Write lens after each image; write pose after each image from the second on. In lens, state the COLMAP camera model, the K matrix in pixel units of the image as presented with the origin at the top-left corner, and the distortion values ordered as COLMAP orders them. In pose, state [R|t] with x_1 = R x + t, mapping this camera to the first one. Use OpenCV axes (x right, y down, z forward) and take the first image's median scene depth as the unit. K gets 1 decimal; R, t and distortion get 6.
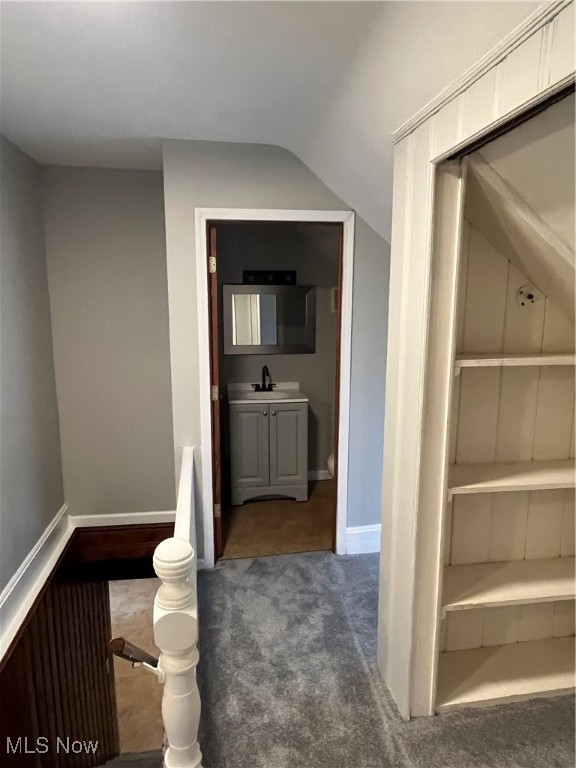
lens RADIAL K [[484.3, 0, 285.7], [0, 484.3, 385.3], [0, 0, 1]] dist [-0.000513, -0.001601]
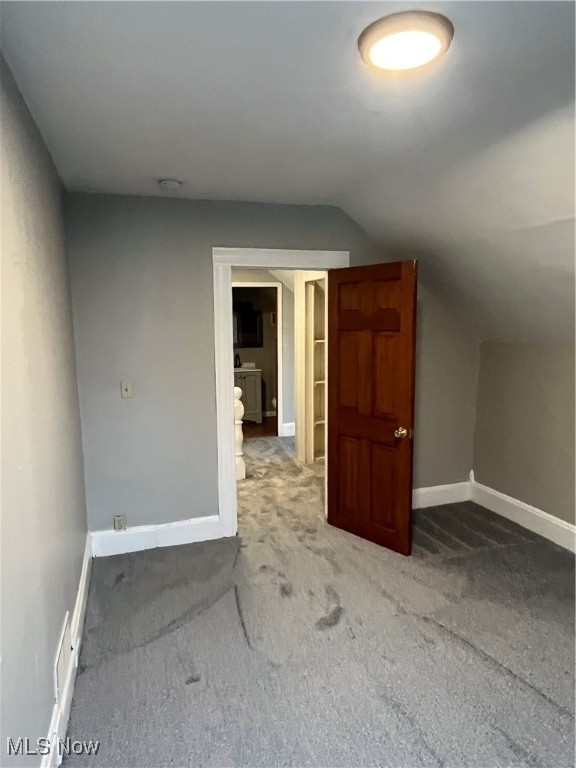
lens RADIAL K [[484.3, 0, 288.2], [0, 484.3, 385.1], [0, 0, 1]] dist [-0.000513, -0.001601]
pose [[0.989487, -0.028561, 0.141775, -0.124833], [0.031585, 0.999318, -0.019127, 0.130800], [-0.141132, 0.023404, 0.989714, -0.945050]]
